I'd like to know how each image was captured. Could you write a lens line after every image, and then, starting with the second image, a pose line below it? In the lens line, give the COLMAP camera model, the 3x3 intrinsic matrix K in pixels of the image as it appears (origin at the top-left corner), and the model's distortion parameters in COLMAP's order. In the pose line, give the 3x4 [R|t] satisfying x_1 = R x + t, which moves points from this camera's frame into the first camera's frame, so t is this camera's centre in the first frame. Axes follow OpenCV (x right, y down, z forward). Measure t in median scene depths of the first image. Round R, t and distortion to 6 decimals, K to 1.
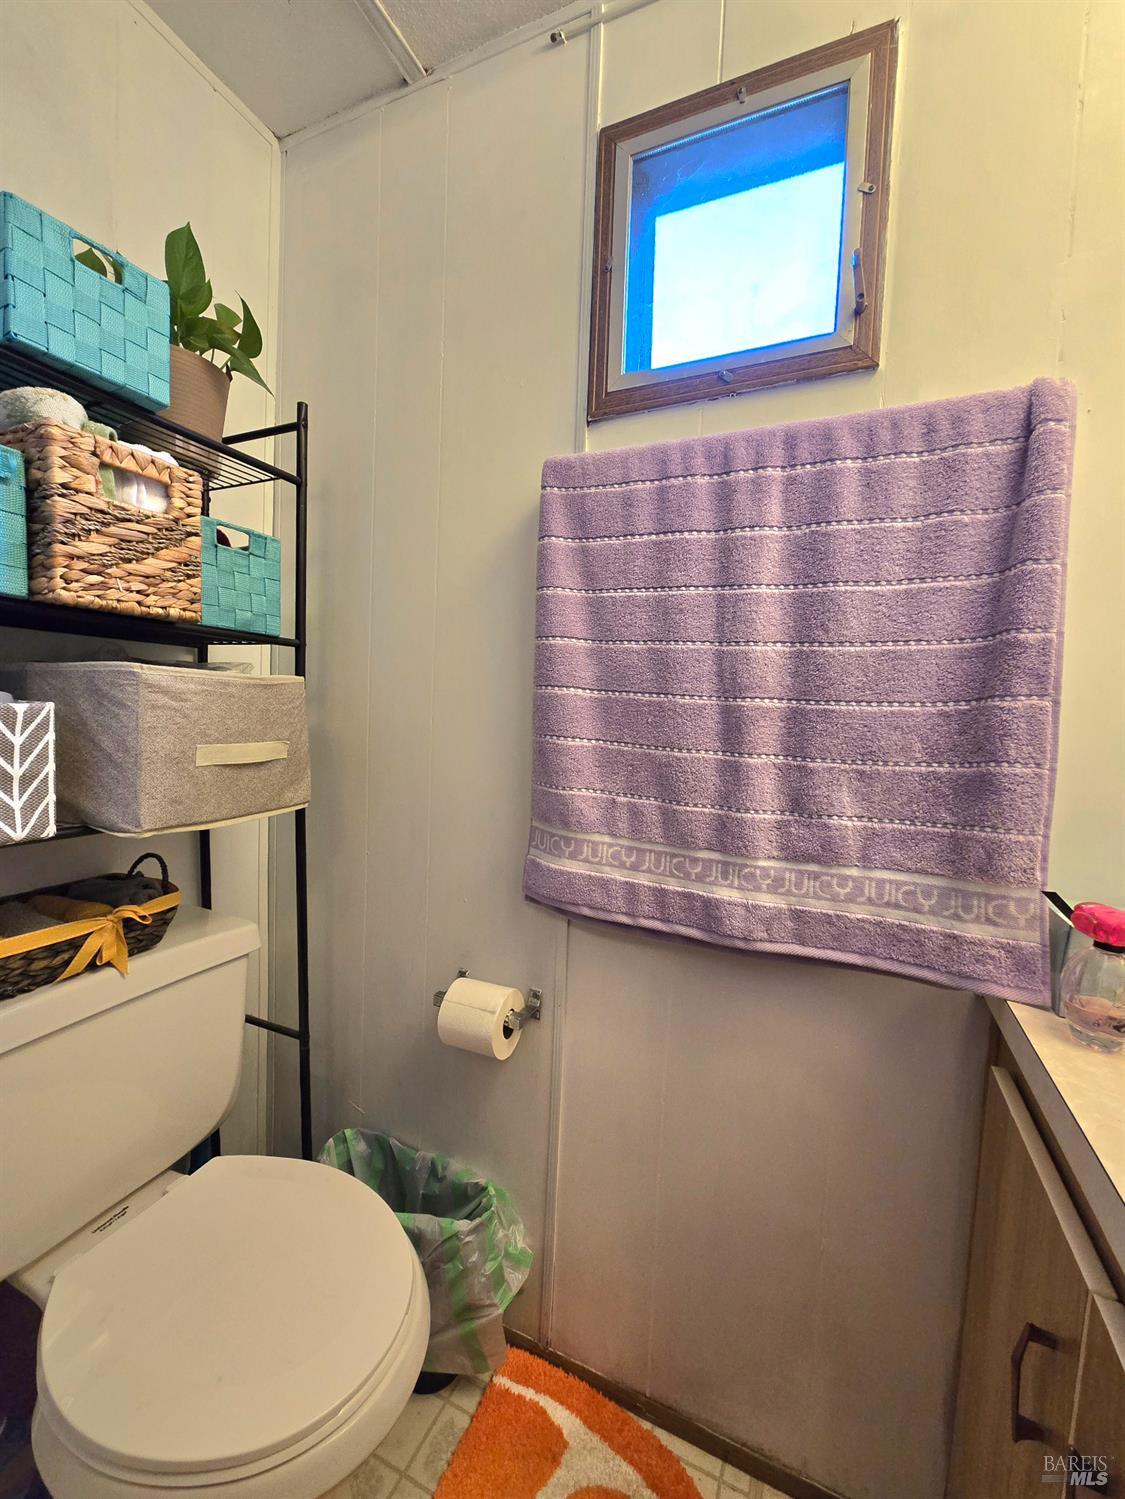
lens RADIAL K [[608.5, 0, 562.5], [0, 608.5, 749.5], [0, 0, 1]] dist [-0.001367, -0.000299]
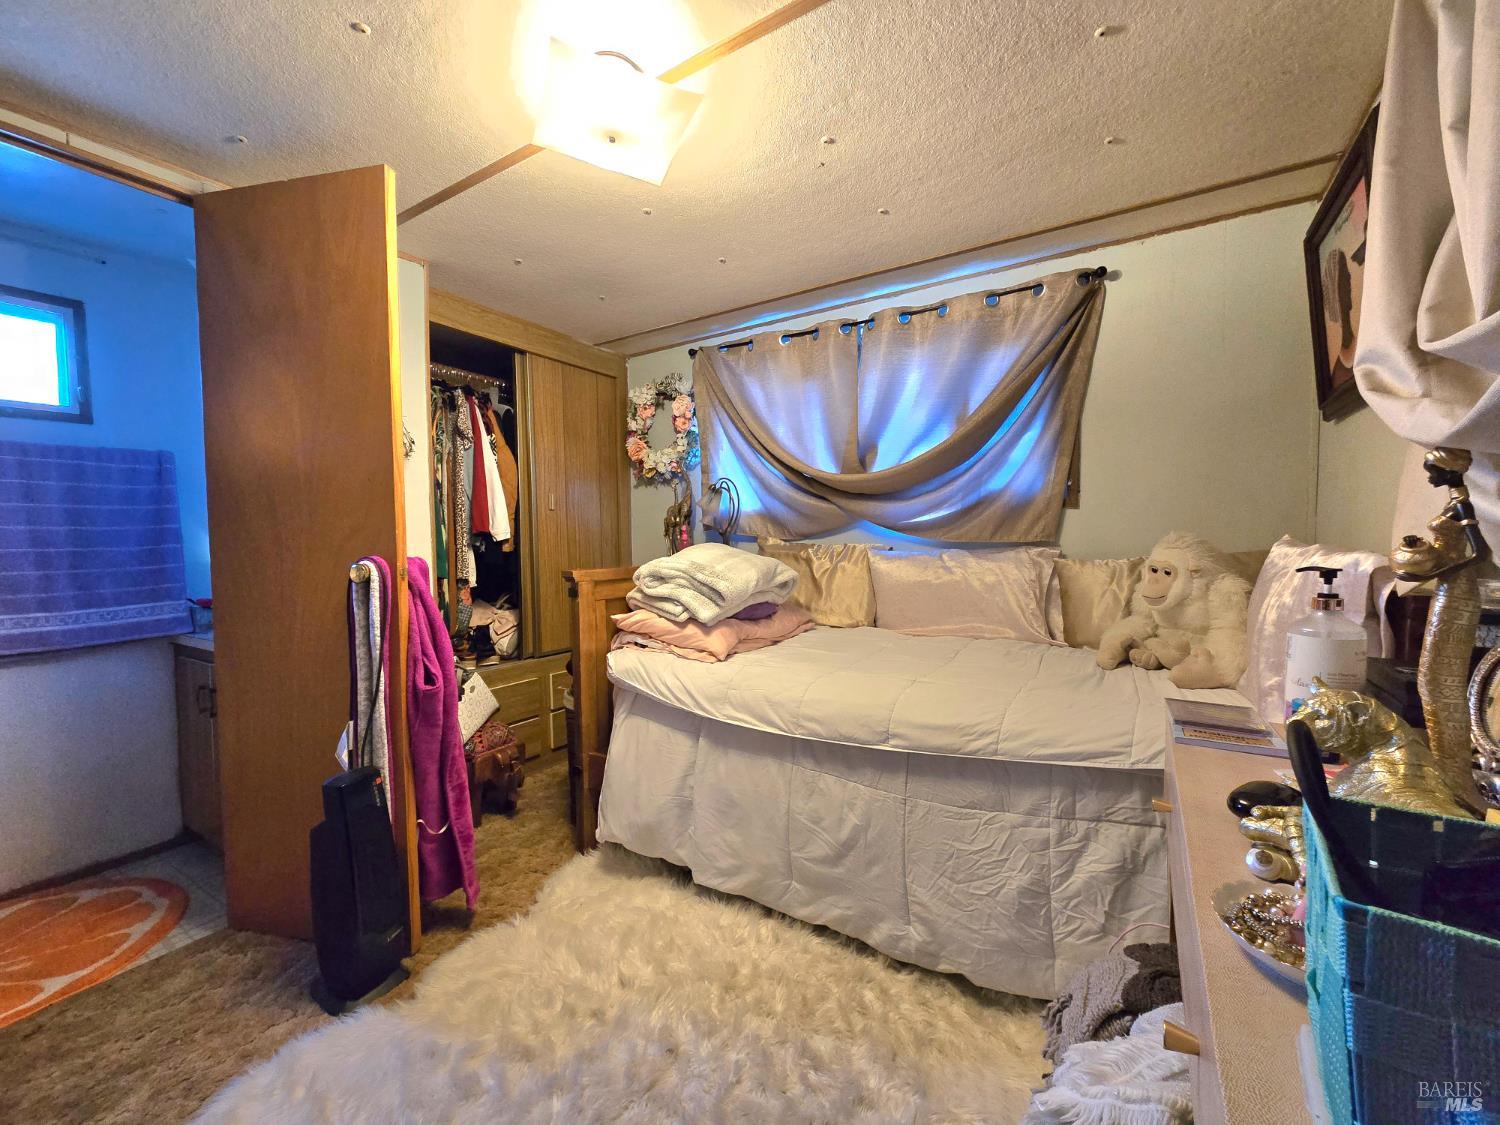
lens RADIAL K [[608.9, 0, 747.7], [0, 608.9, 565.3], [0, 0, 1]] dist [-0.001367, -0.000299]
pose [[0.153943, -0.081900, 0.984680, -1.811550], [0.075717, 0.994606, 0.070888, 0.025044], [-0.985174, 0.063644, 0.159314, -2.337277]]
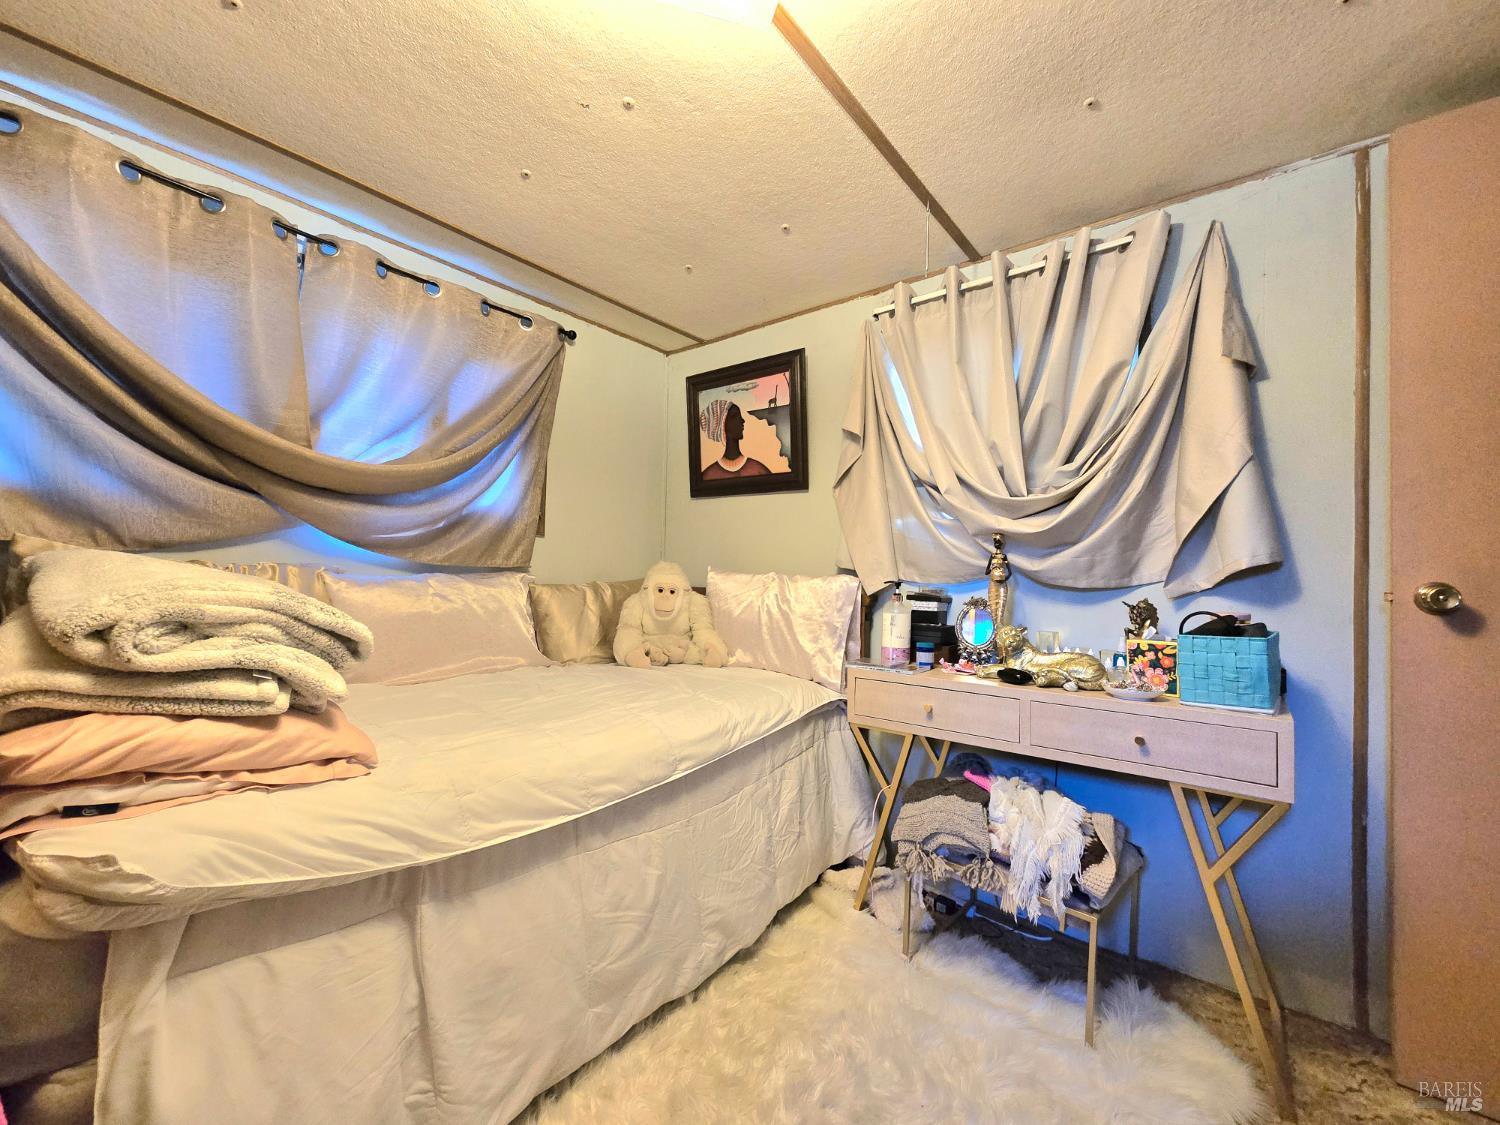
lens RADIAL K [[613.6, 0, 750.0], [0, 613.6, 562.5], [0, 0, 1]] dist [-0.000838, -0.000089]
pose [[-0.966075, -0.048403, 0.253685, 1.080408], [-0.038309, 0.998271, 0.044586, 0.034913], [-0.255404, 0.033355, -0.966259, 1.423744]]
